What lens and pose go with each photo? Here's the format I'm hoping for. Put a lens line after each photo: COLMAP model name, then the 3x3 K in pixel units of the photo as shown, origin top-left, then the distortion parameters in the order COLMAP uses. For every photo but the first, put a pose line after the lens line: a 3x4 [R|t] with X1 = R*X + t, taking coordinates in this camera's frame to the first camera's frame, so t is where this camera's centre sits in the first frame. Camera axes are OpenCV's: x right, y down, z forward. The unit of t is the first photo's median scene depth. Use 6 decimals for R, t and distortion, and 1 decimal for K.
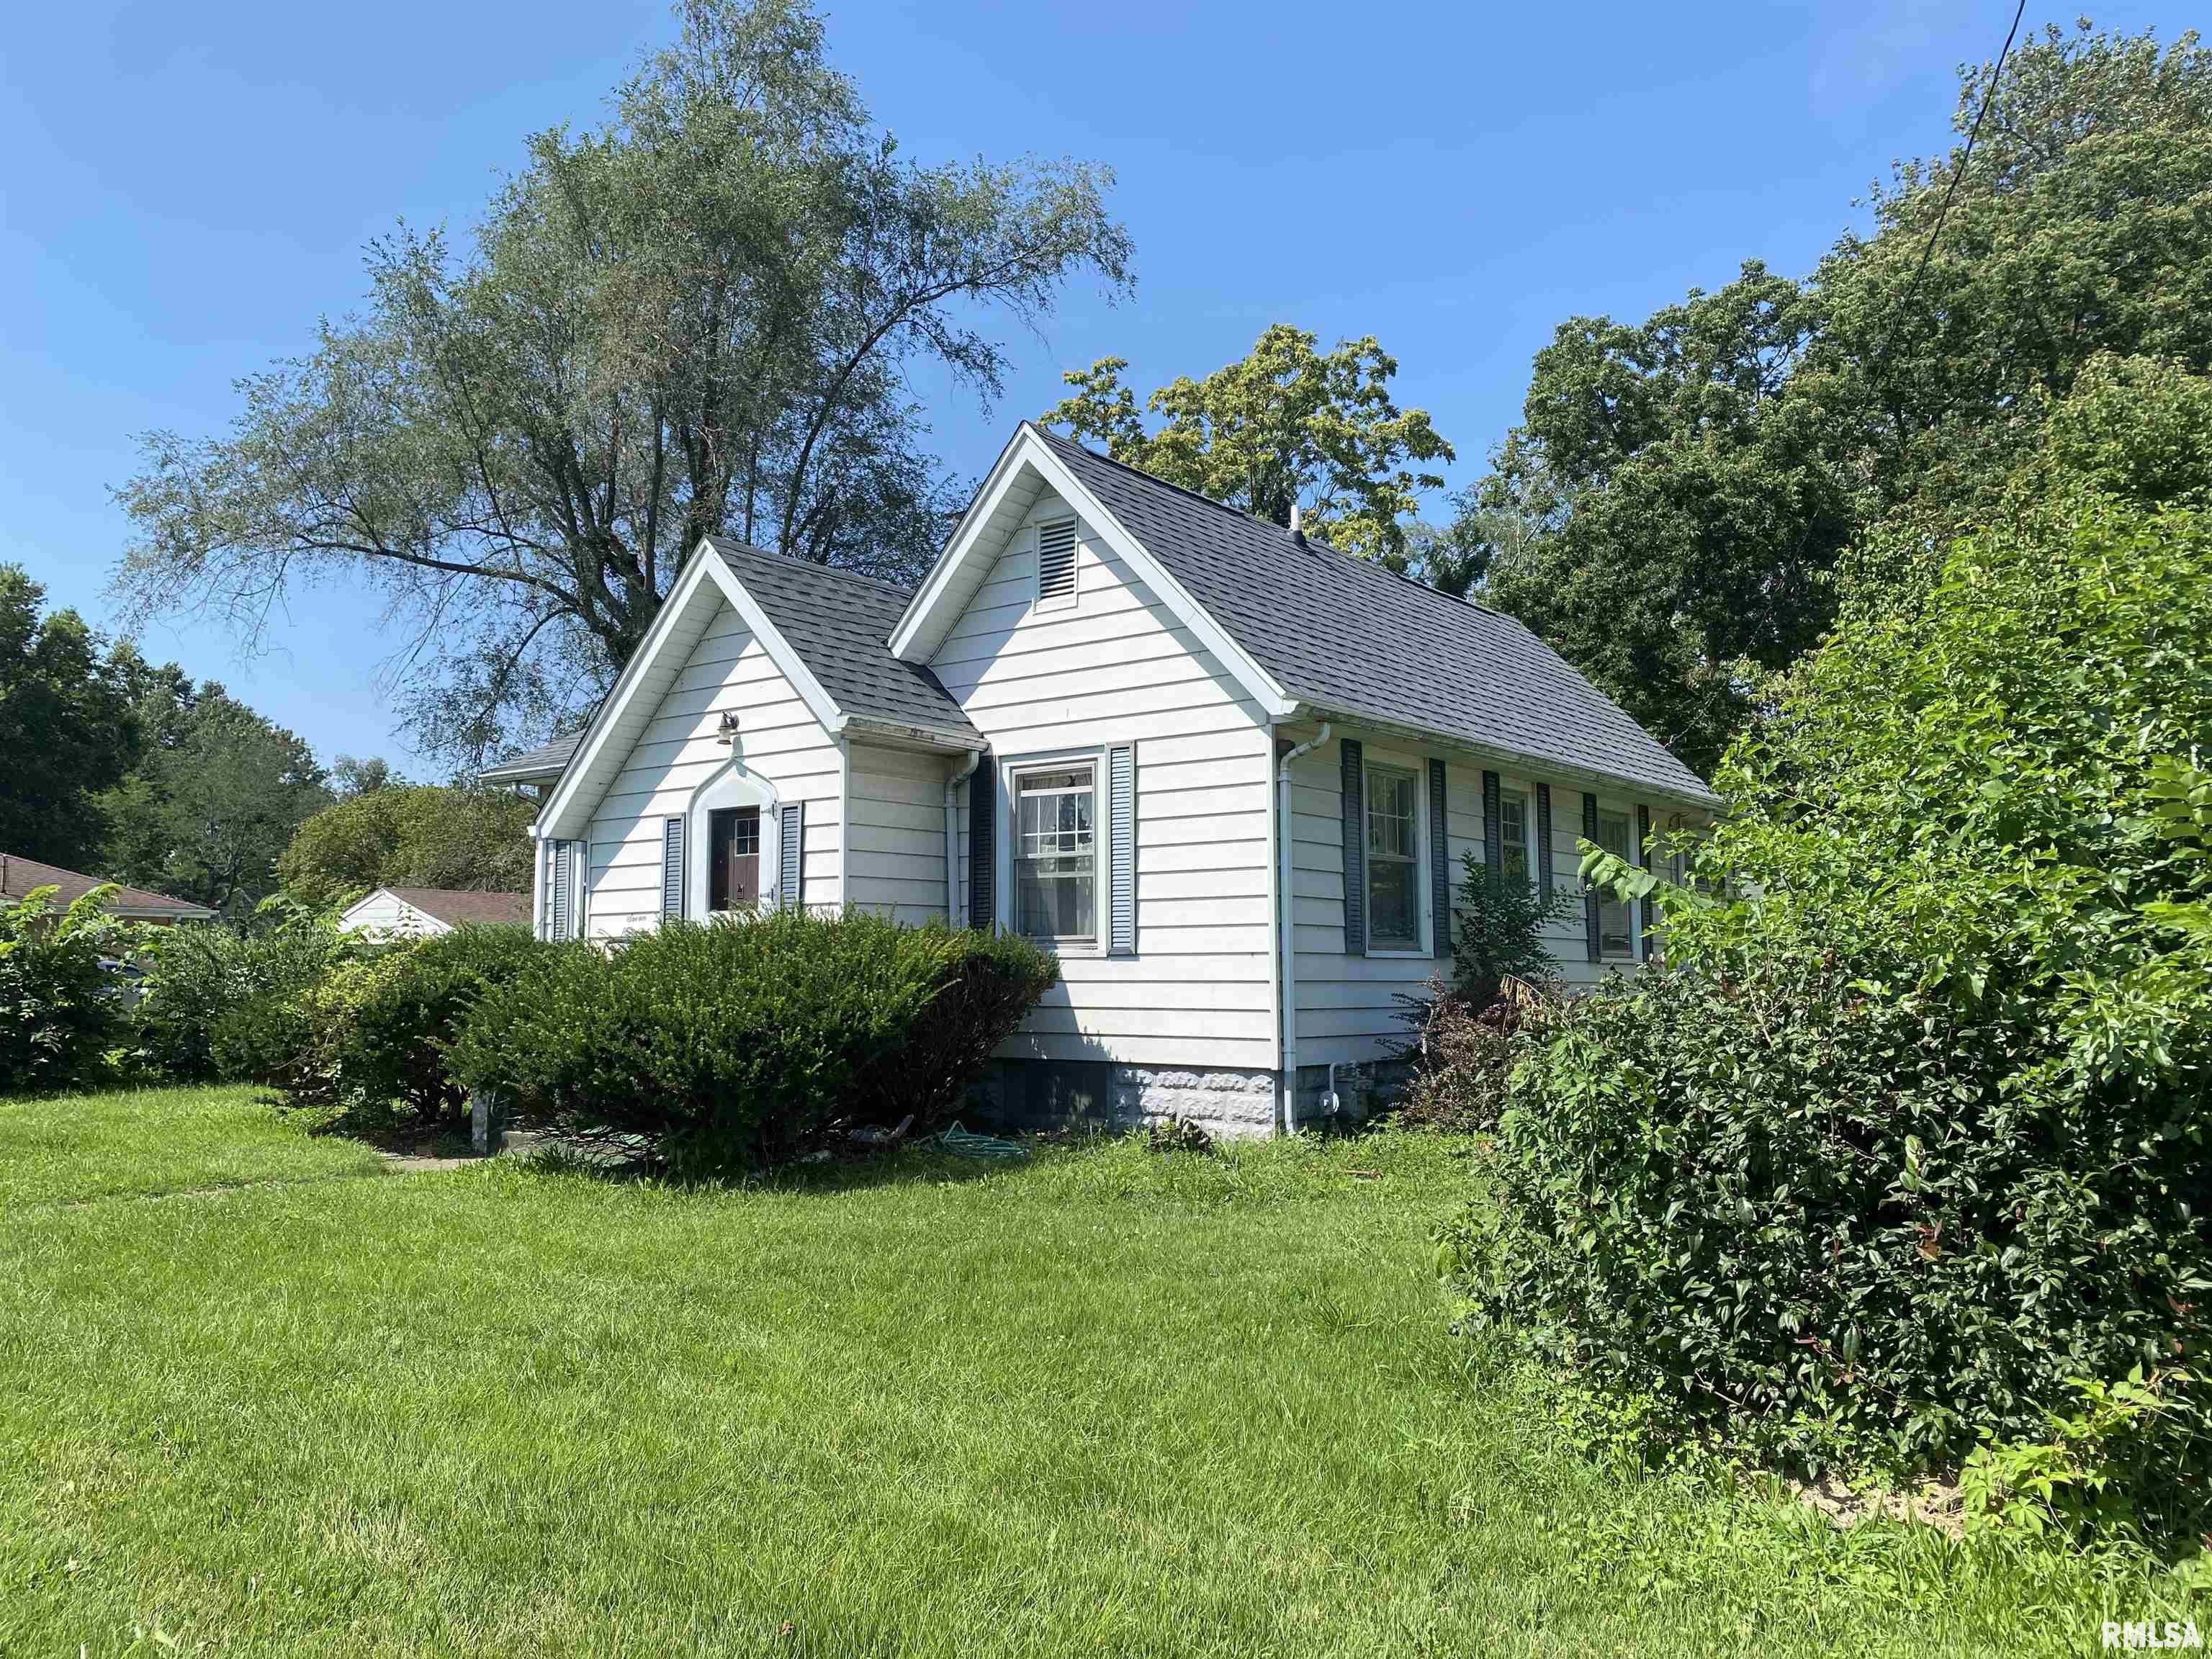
lens RADIAL K [[1677.2, 0, 1104.8], [0, 1677.2, 832.2], [0, 0, 1]] dist [-0.005991, -0.001421]
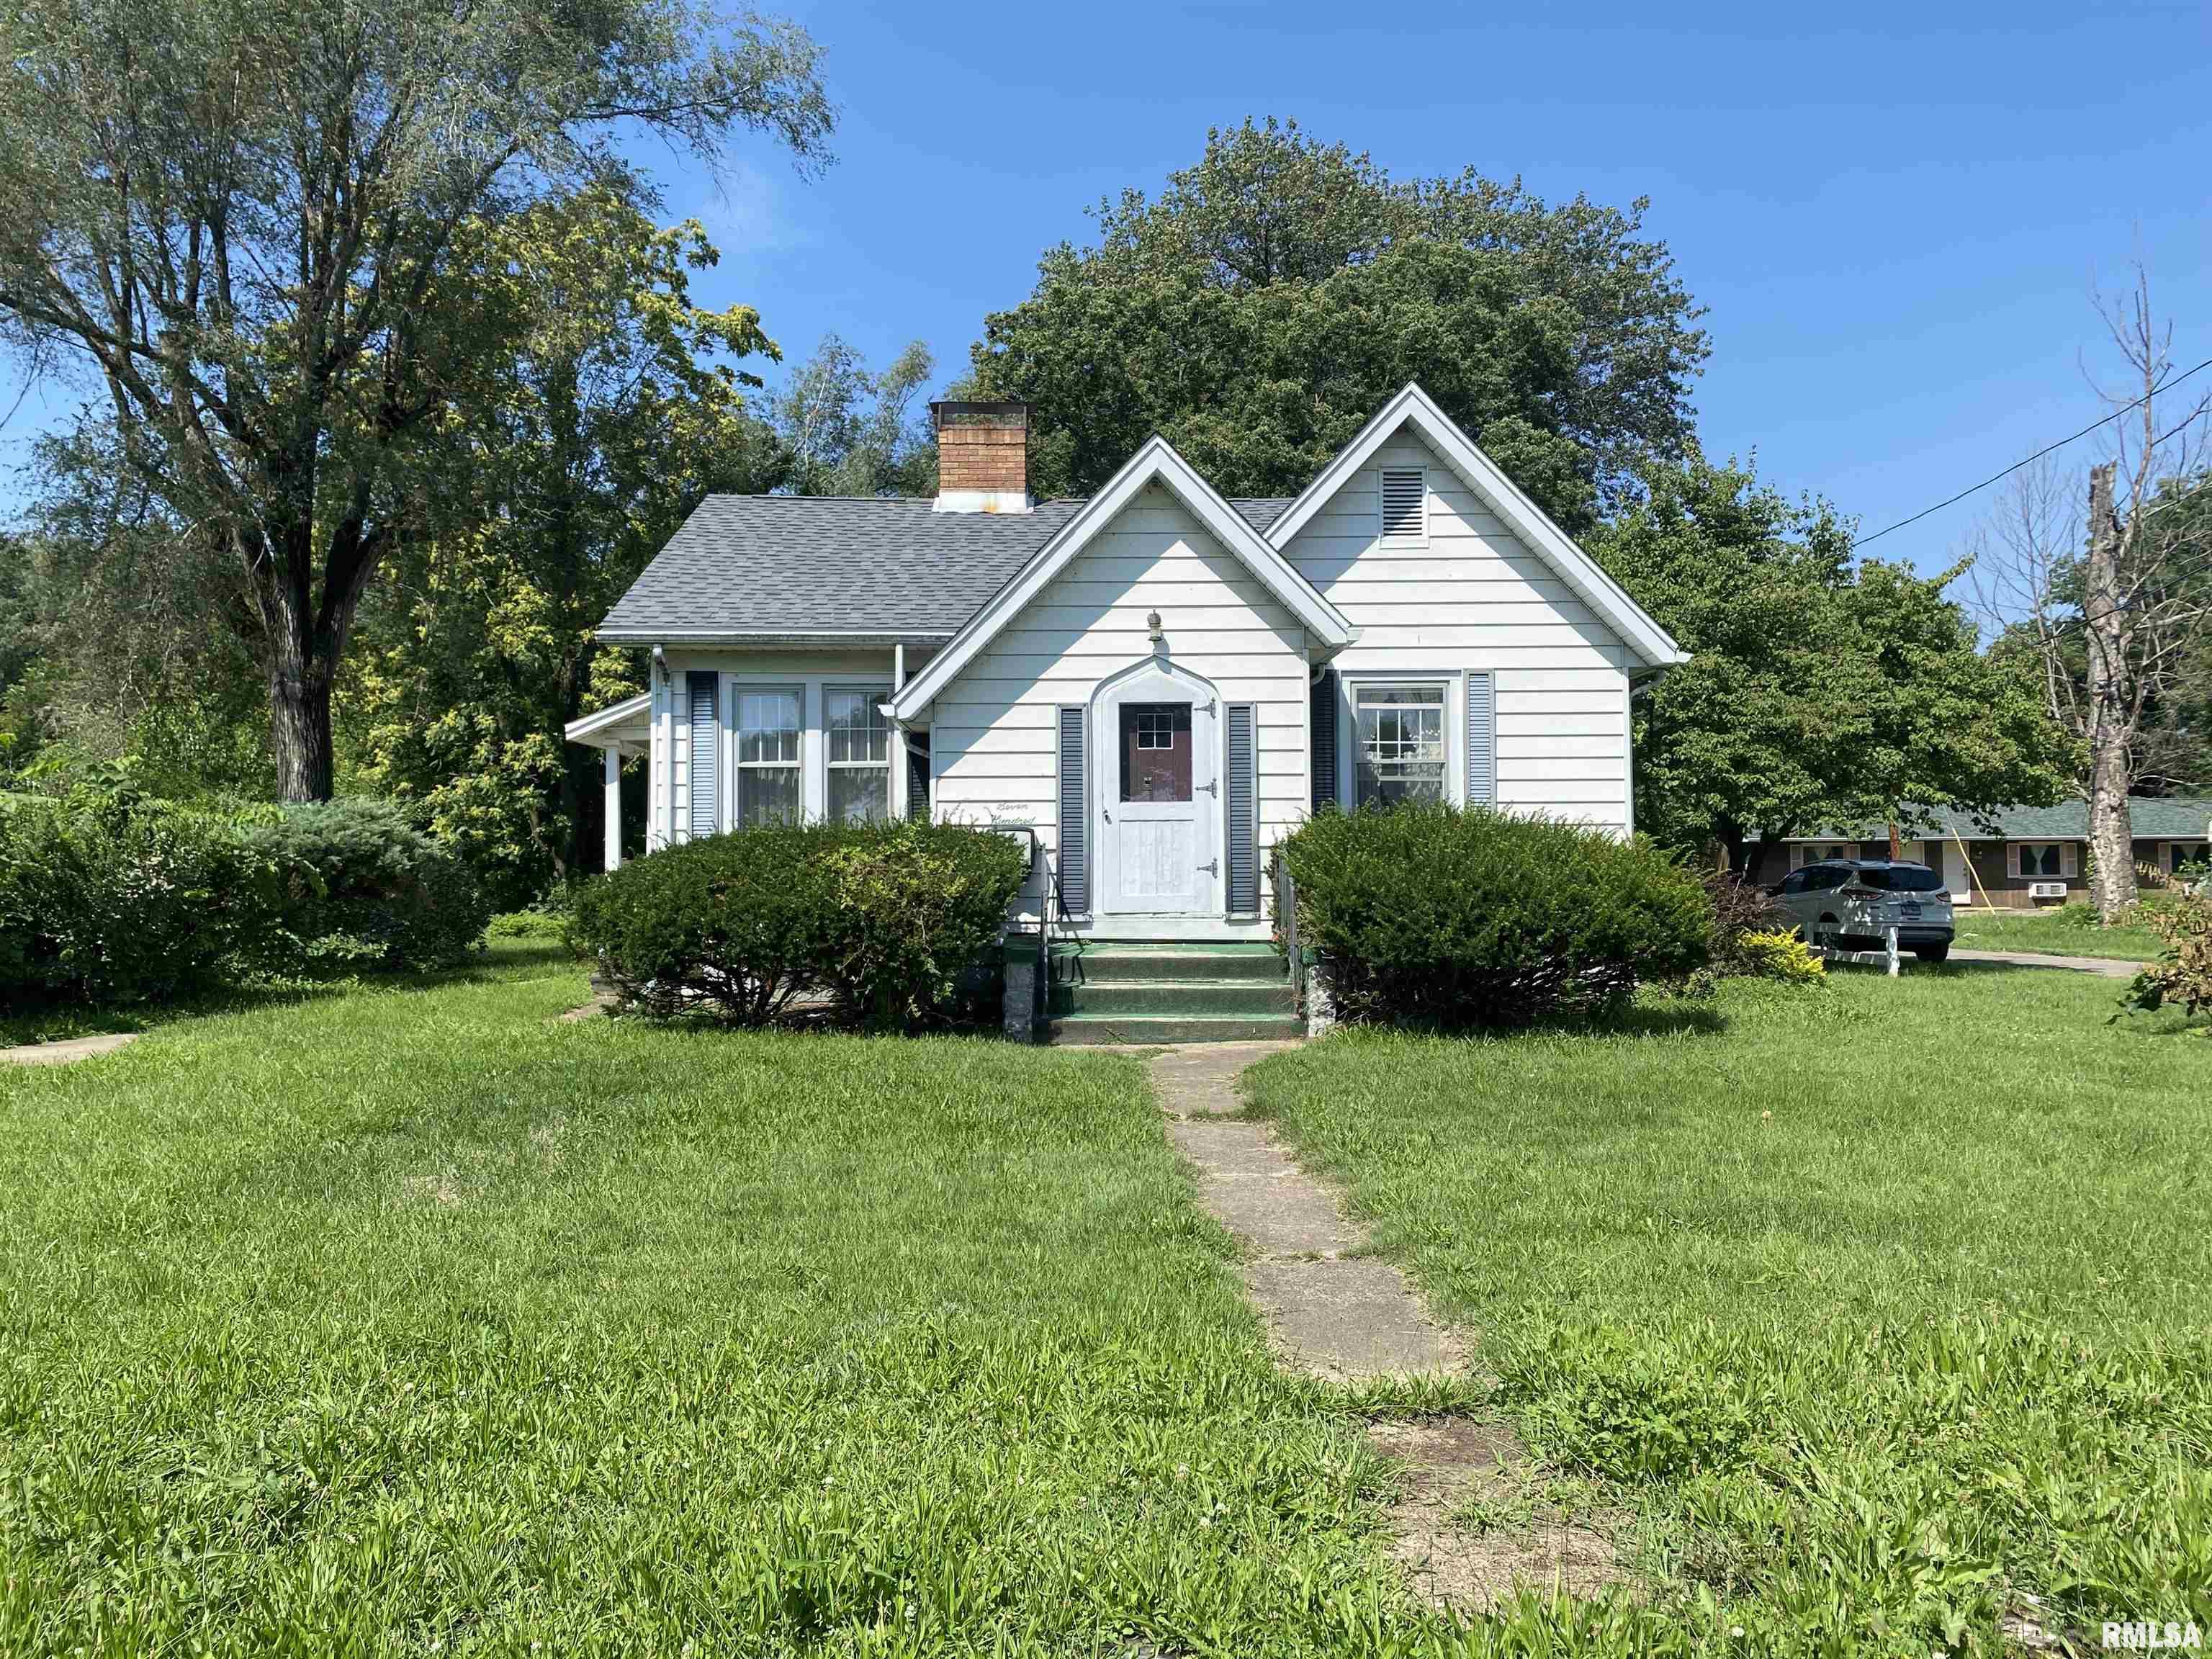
lens RADIAL K [[1677.2, 0, 1104.2], [0, 1677.2, 824.0], [0, 0, 1]] dist [-0.005991, -0.001421]
pose [[0.815084, 0.018608, 0.579044, -0.839817], [-0.051464, 0.997858, 0.040375, 0.019883], [-0.577053, -0.062709, 0.814296, 0.169731]]
